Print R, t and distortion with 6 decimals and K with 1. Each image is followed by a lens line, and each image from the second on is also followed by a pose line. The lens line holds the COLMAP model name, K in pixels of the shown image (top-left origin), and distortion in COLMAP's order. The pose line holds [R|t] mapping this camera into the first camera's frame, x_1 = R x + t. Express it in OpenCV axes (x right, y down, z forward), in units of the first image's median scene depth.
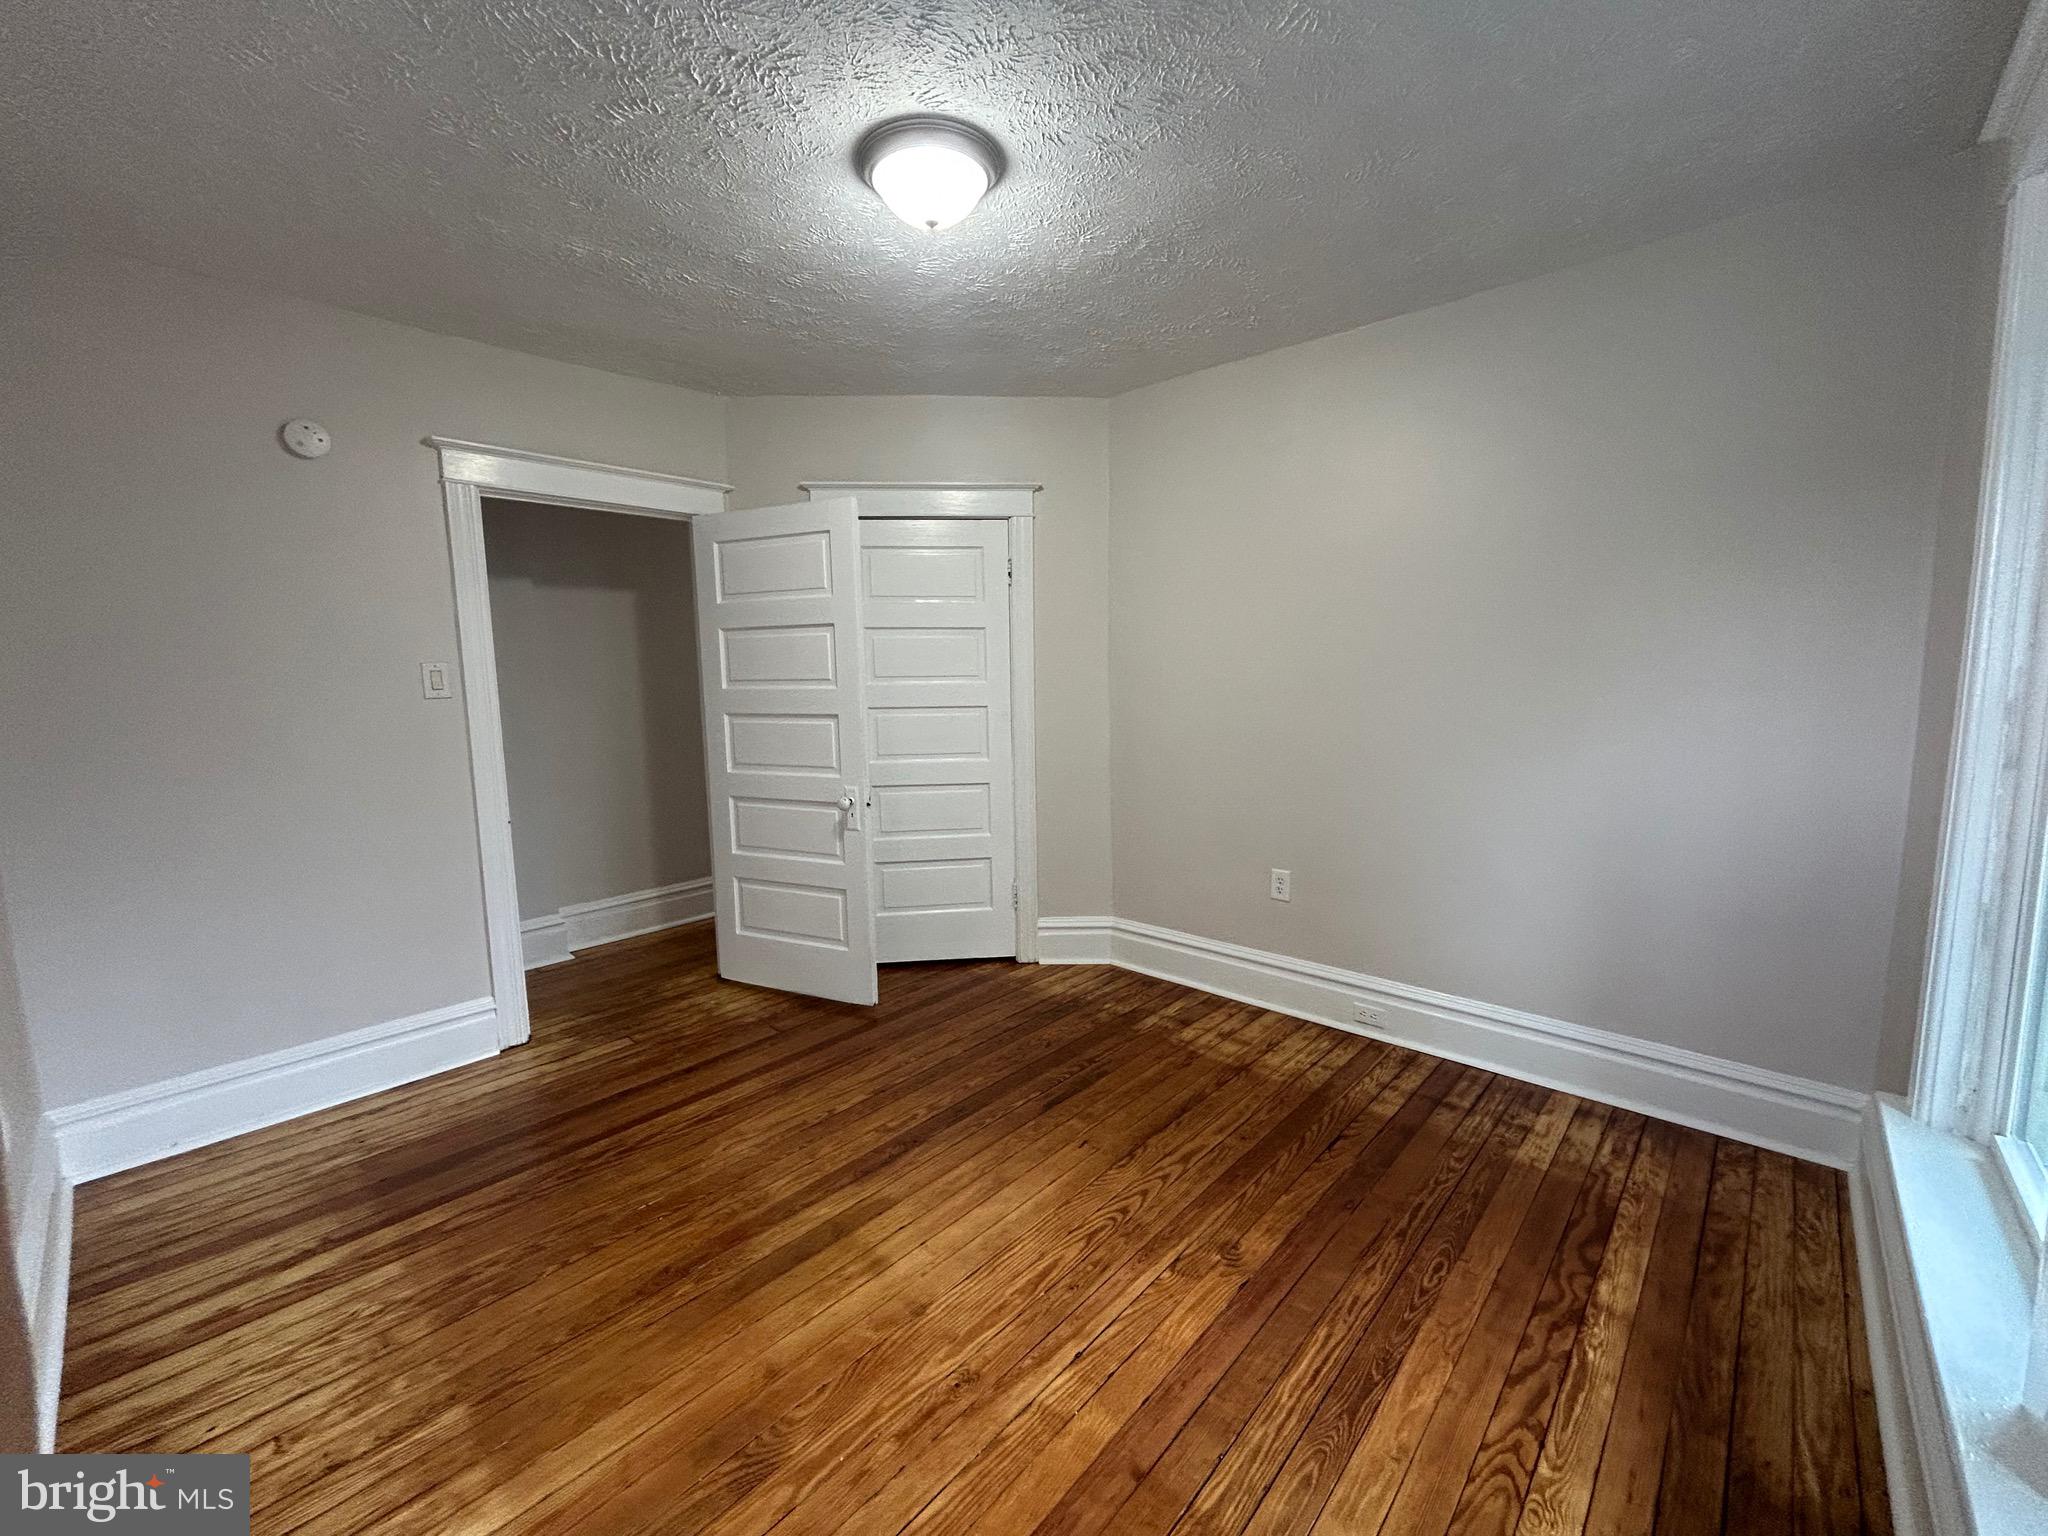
lens RADIAL K [[829.6, 0, 1024.0], [0, 829.6, 768.0], [0, 0, 1]] dist [-0.012006, 0.008454]
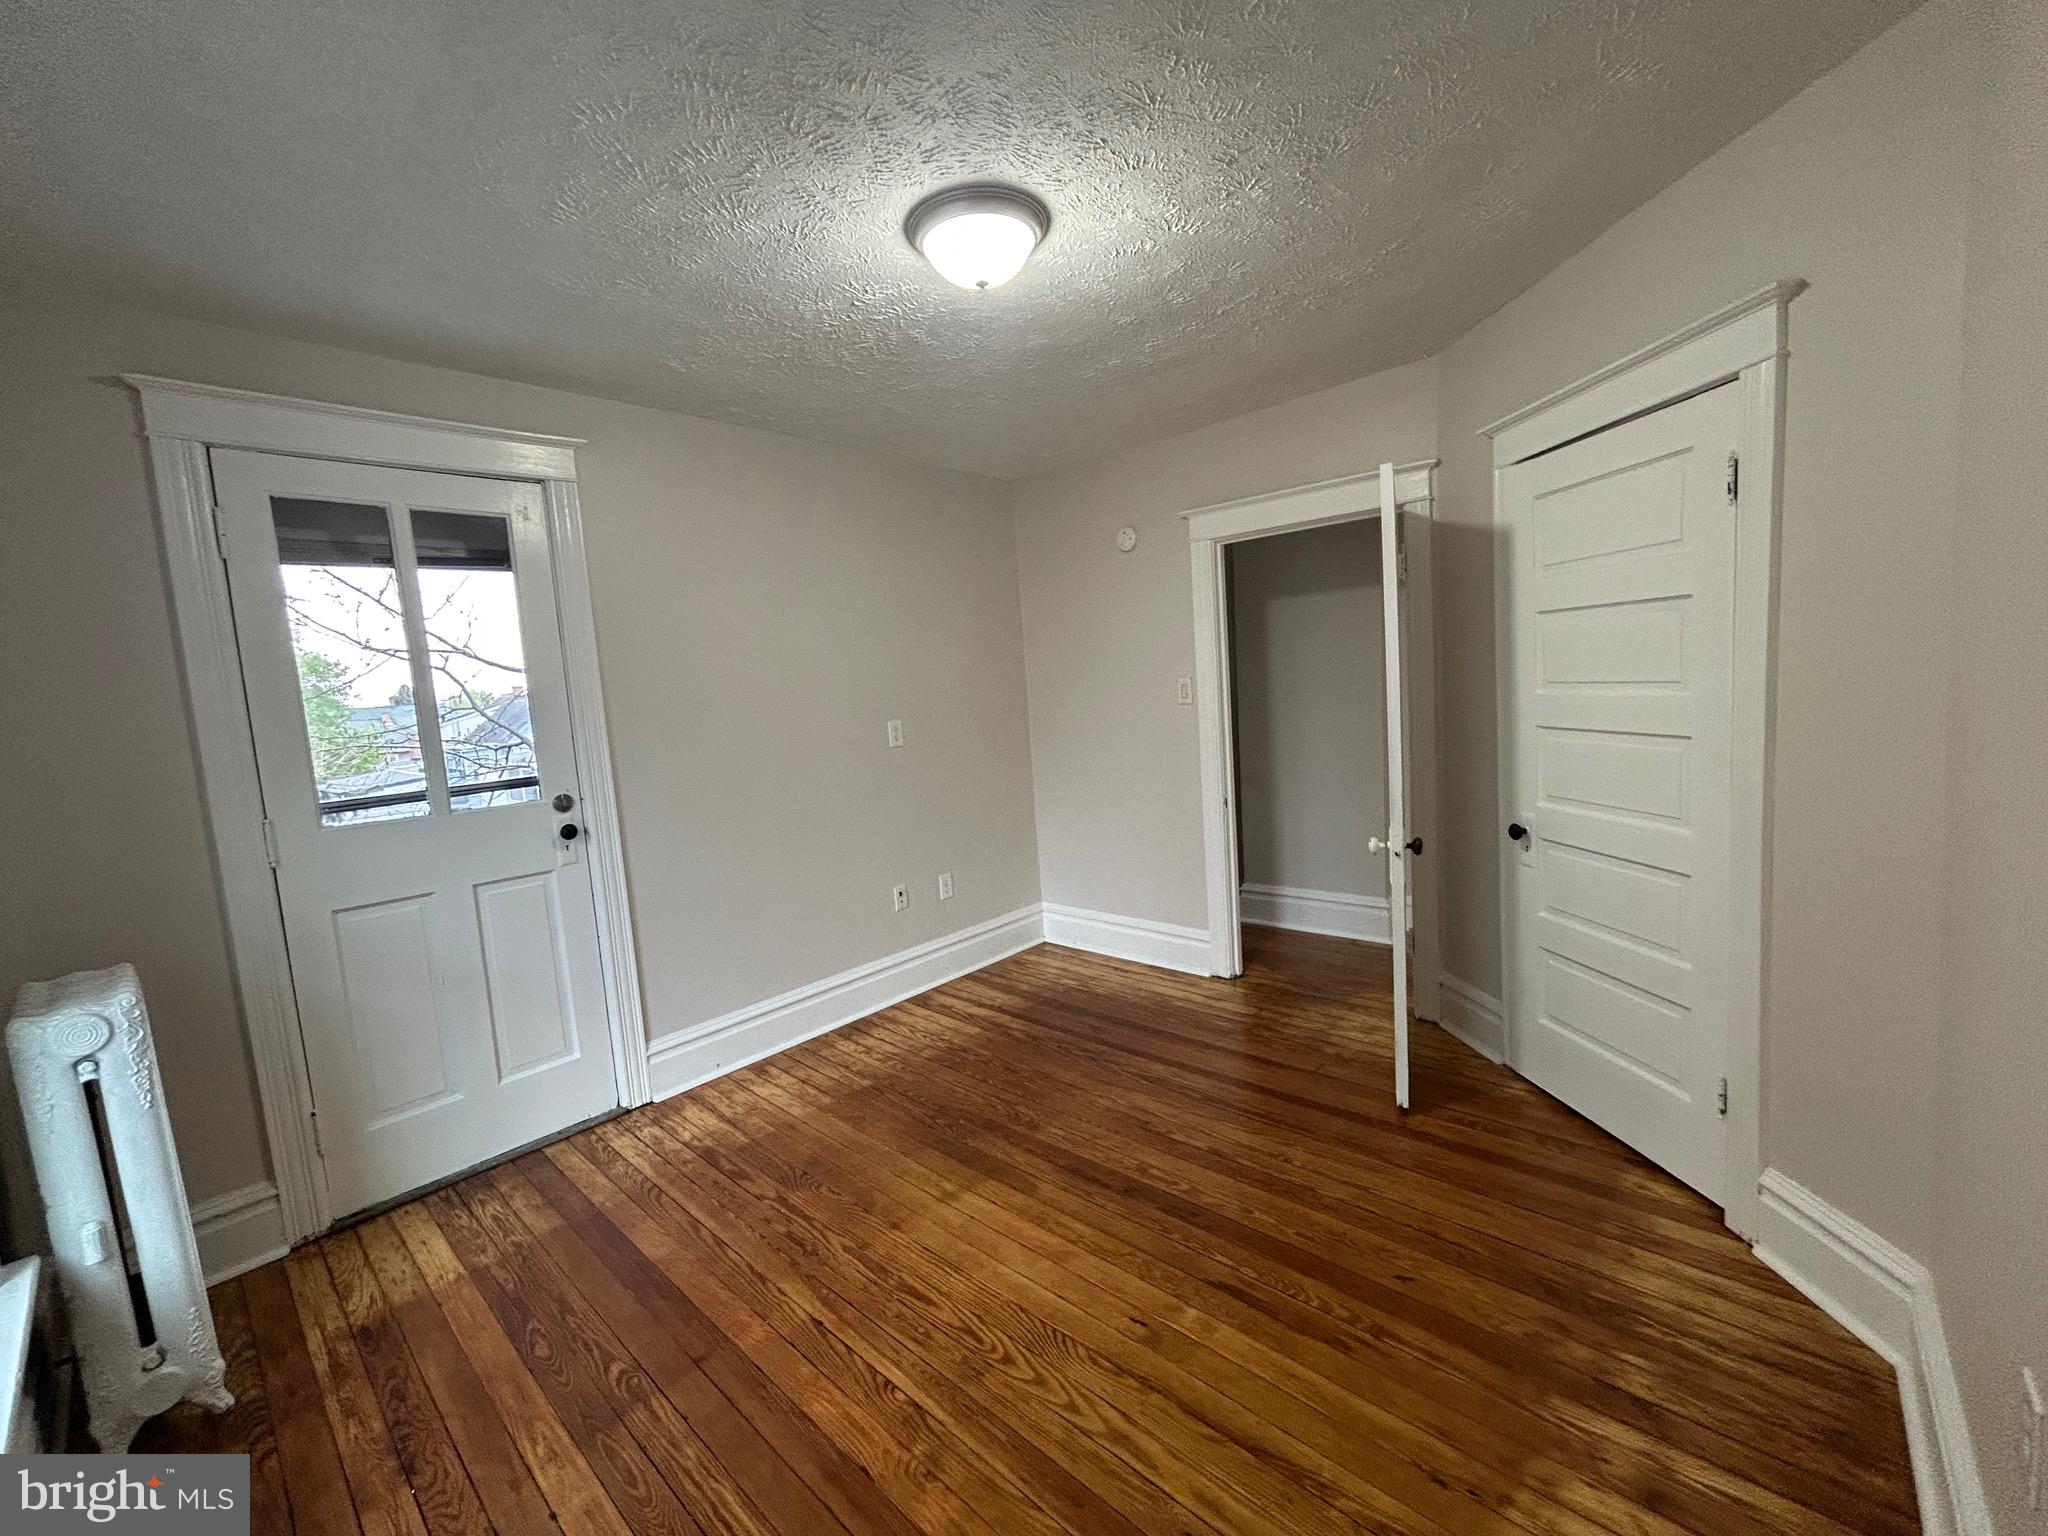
lens RADIAL K [[829.6, 0, 1024.0], [0, 829.6, 768.0], [0, 0, 1]] dist [-0.012006, 0.008454]
pose [[-0.001365, 0.117520, -0.993070, 0.879555], [-0.055577, 0.991527, 0.117414, -0.165370], [0.998453, 0.055353, 0.005178, 0.968148]]
